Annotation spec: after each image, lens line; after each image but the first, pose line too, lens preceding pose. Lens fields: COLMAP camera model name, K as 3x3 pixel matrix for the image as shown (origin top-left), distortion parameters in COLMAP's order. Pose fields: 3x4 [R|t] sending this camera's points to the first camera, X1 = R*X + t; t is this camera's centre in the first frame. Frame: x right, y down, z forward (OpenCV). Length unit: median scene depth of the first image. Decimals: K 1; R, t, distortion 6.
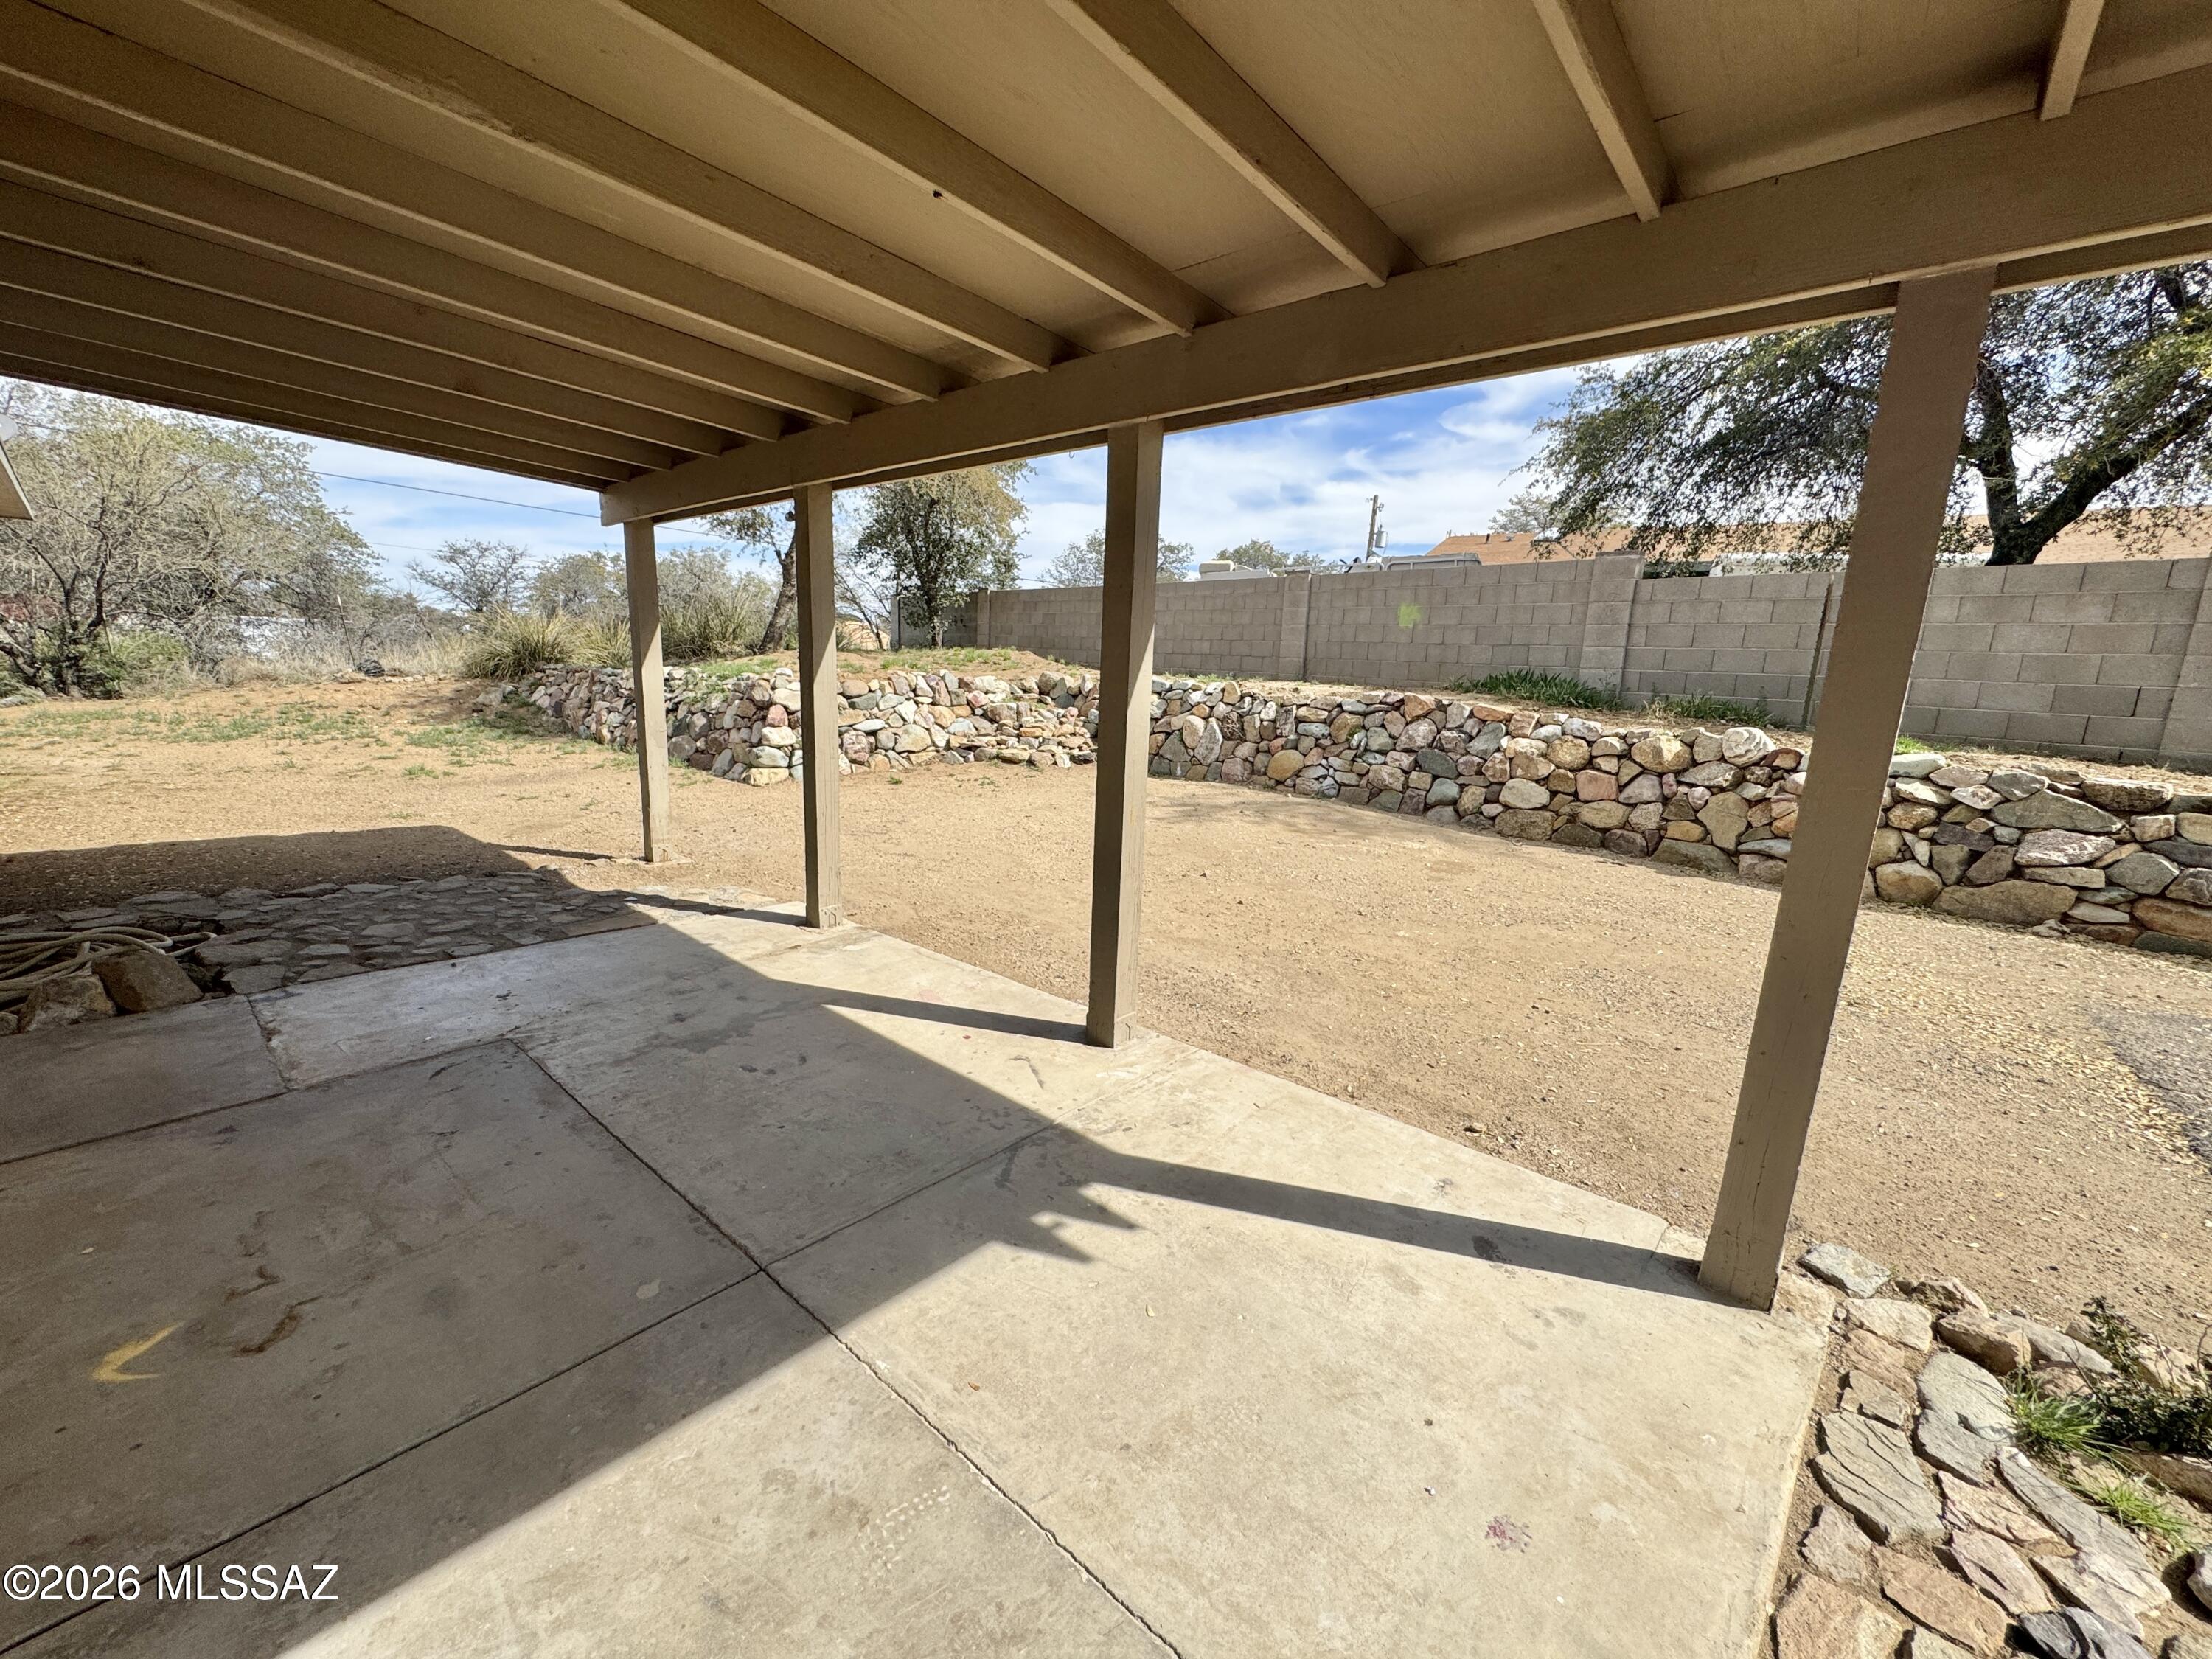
lens RADIAL K [[879.8, 0, 1105.4], [0, 879.8, 830.8], [0, 0, 1]] dist [-0.002338, -0.000005]
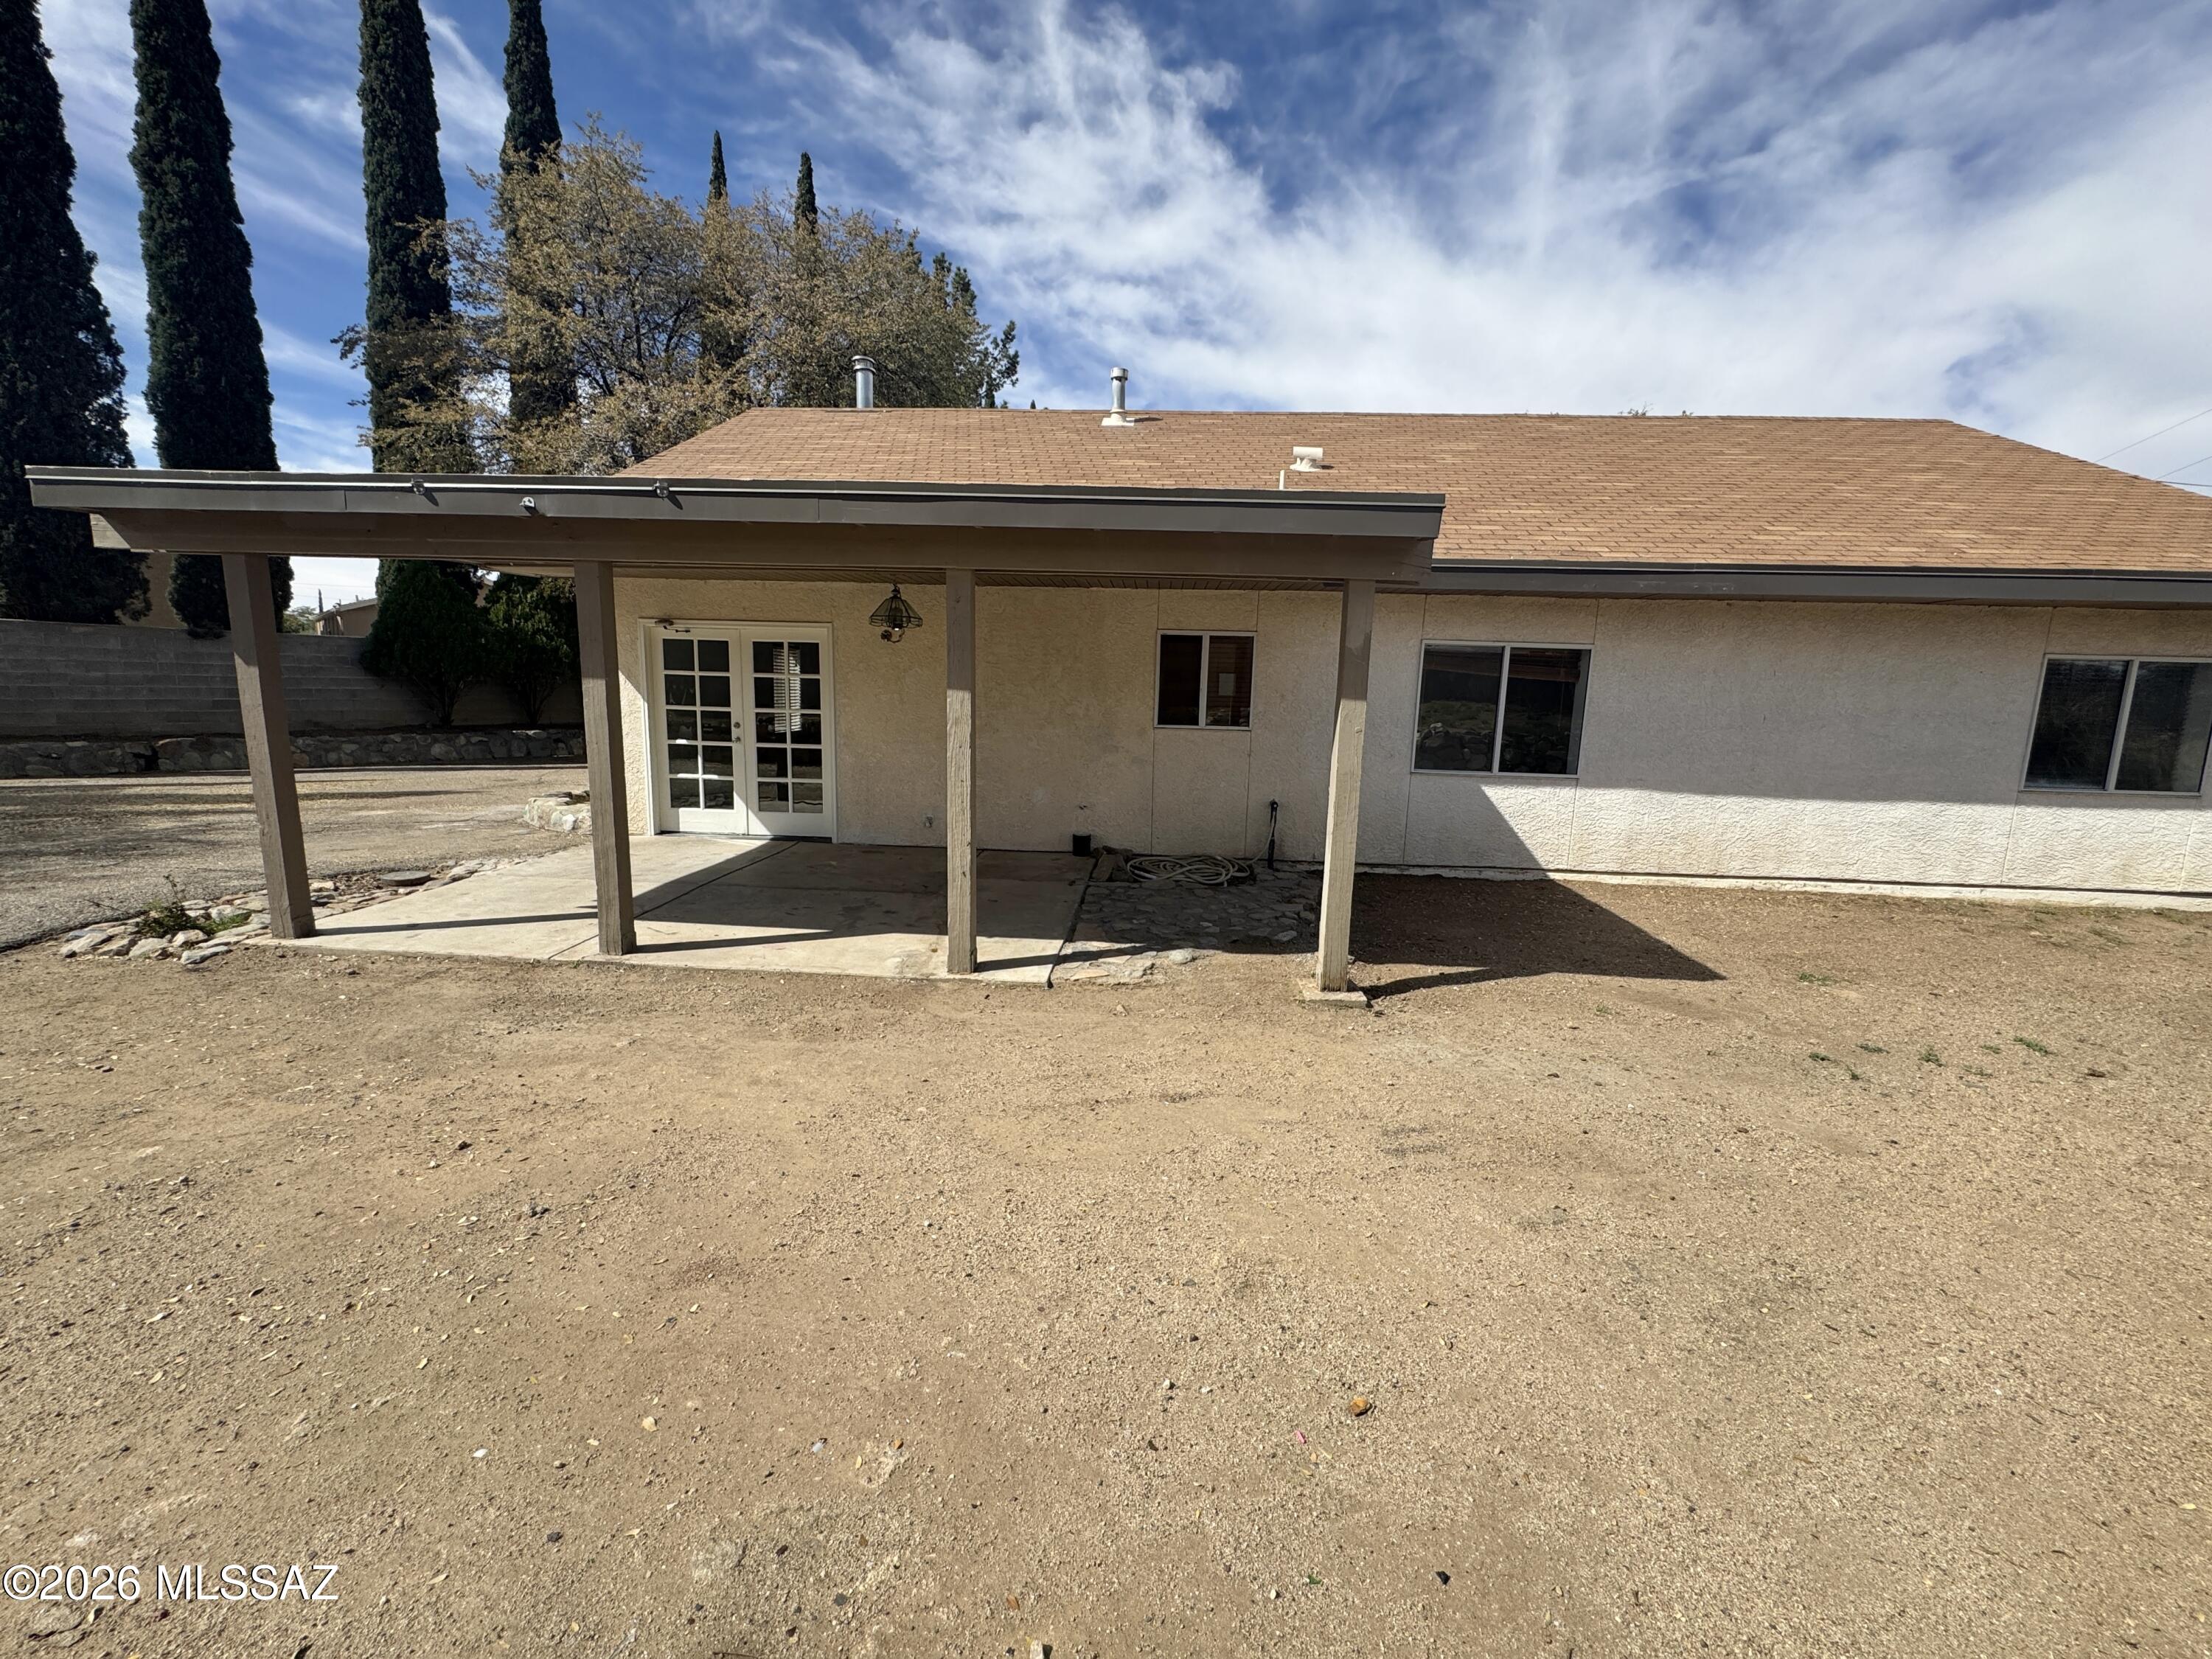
lens RADIAL K [[879.8, 0, 1105.4], [0, 879.8, 830.8], [0, 0, 1]] dist [-0.002338, -0.000005]
pose [[-0.786428, 0.041034, -0.616318, 0.225519], [-0.173988, 0.942673, 0.284773, -0.445152], [0.592672, 0.331185, -0.734205, 2.111687]]
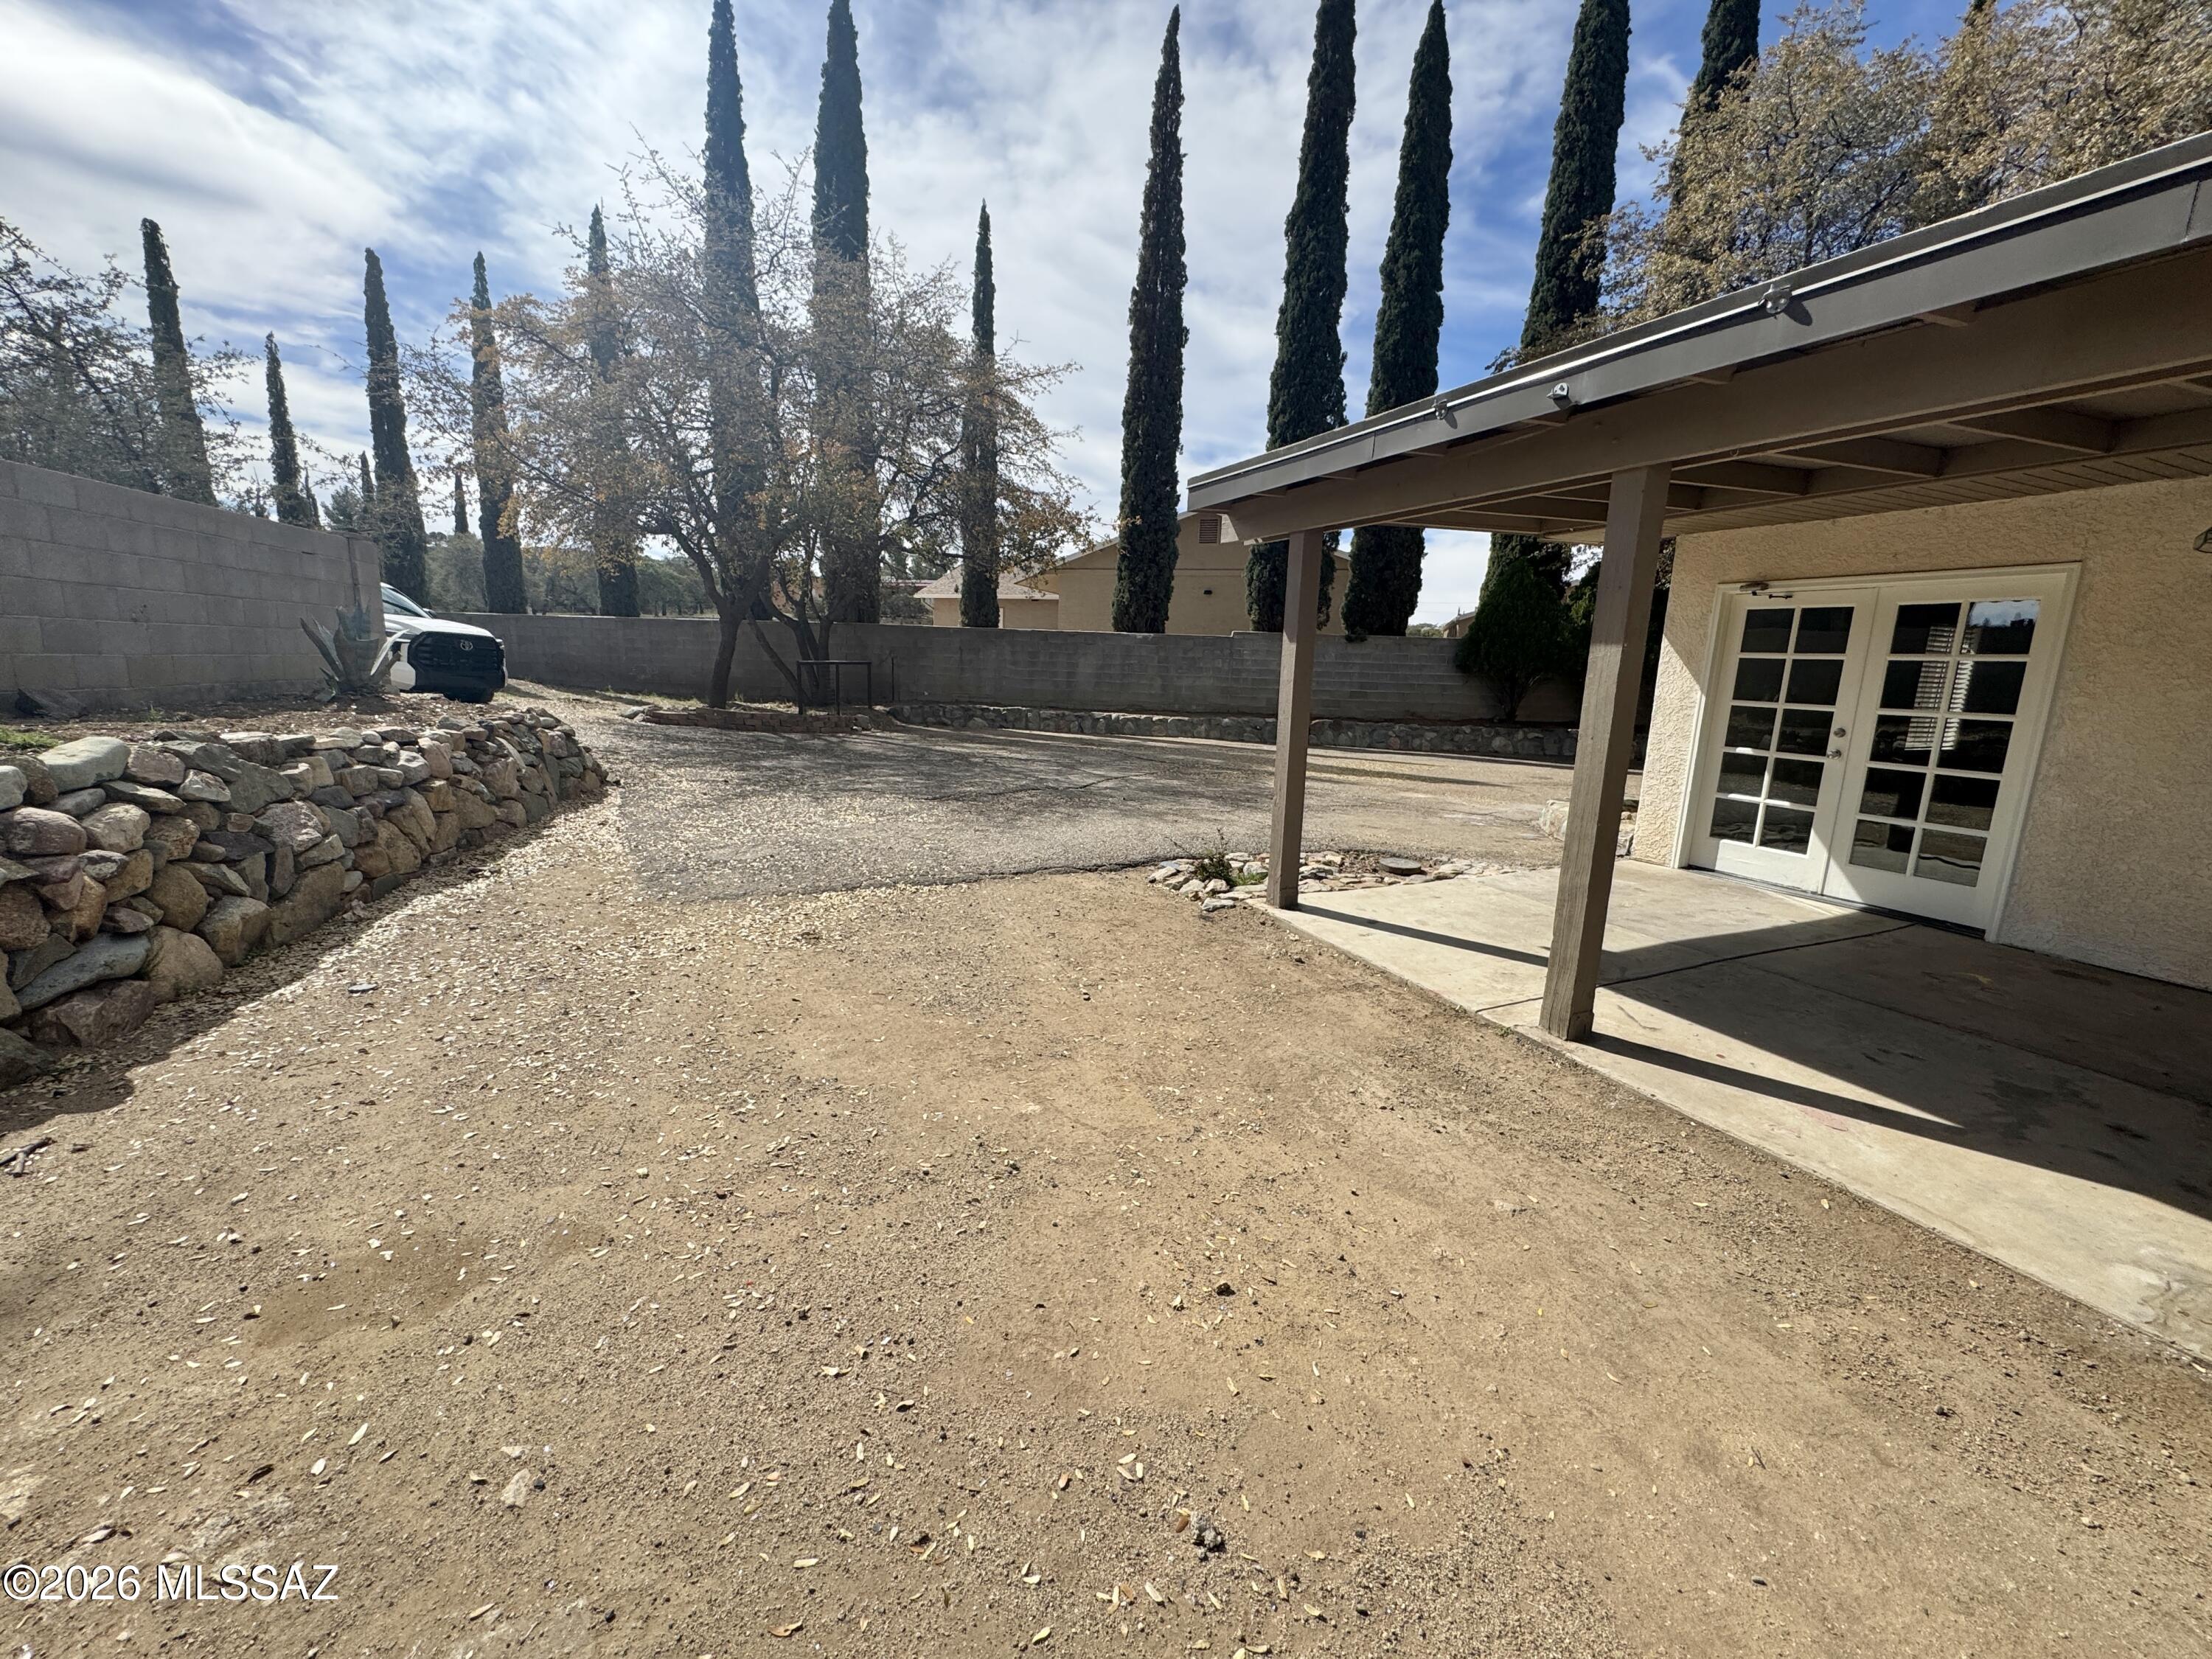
lens RADIAL K [[879.8, 0, 1105.4], [0, 879.8, 830.8], [0, 0, 1]] dist [-0.002338, -0.000005]
pose [[-0.907079, -0.142863, 0.395977, 0.103635], [0.016794, 0.927622, 0.373143, -0.332890], [-0.420626, 0.345120, -0.839027, 1.705123]]
